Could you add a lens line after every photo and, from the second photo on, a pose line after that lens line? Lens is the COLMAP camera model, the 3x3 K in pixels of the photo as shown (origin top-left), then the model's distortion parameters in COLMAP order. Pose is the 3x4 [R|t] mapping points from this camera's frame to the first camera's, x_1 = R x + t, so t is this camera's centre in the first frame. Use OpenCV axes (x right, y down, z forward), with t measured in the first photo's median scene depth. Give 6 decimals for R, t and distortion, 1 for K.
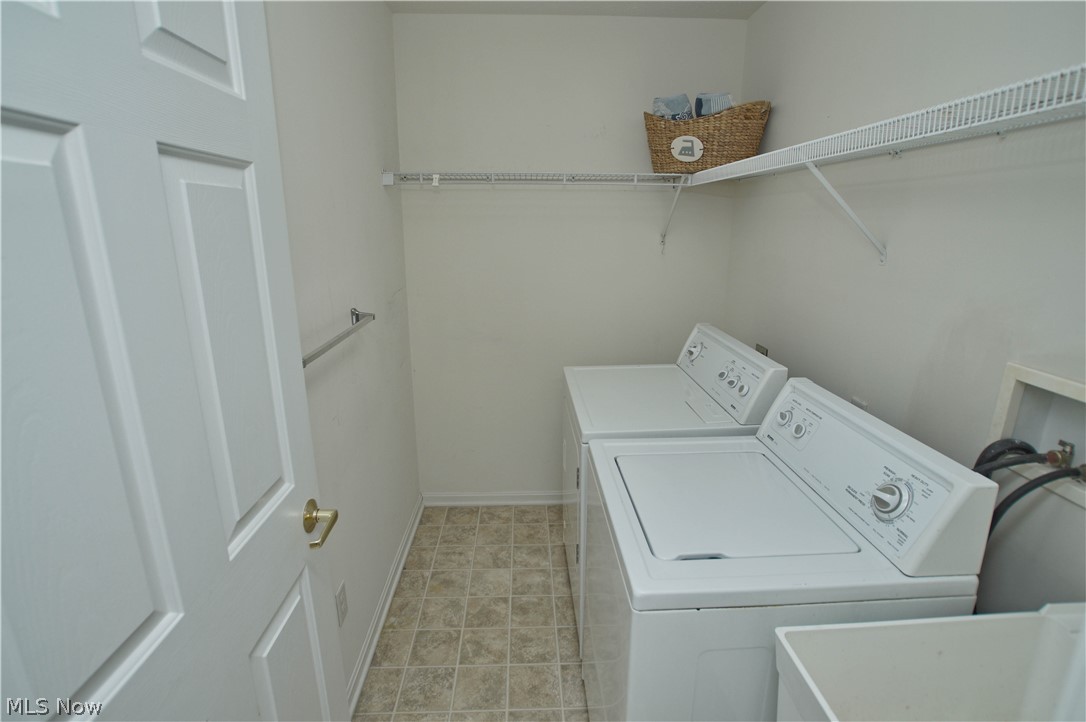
lens RADIAL K [[525.4, 0, 535.6], [0, 525.4, 364.8], [0, 0, 1]] dist [-0.052347, 0.021838]
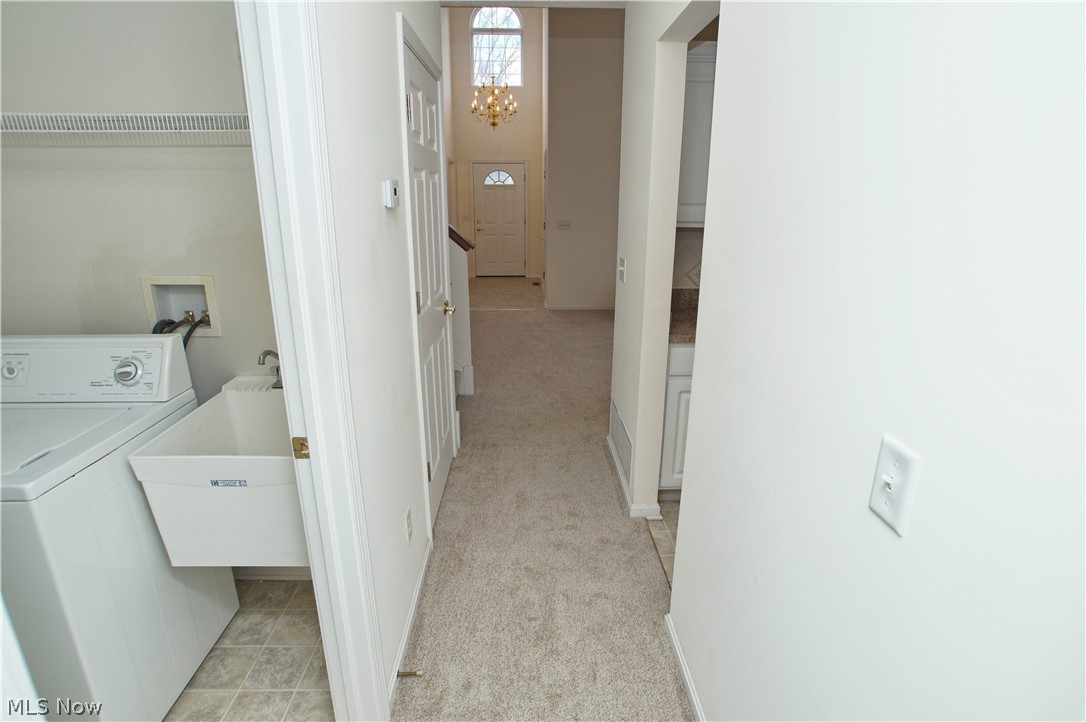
lens RADIAL K [[525.4, 0, 535.6], [0, 525.4, 364.8], [0, 0, 1]] dist [-0.052347, 0.021838]
pose [[-0.001116, -0.296326, 0.955086, -0.776167], [0.254519, 0.923550, 0.286838, 0.114713], [-0.967067, 0.243408, 0.074390, -0.299005]]
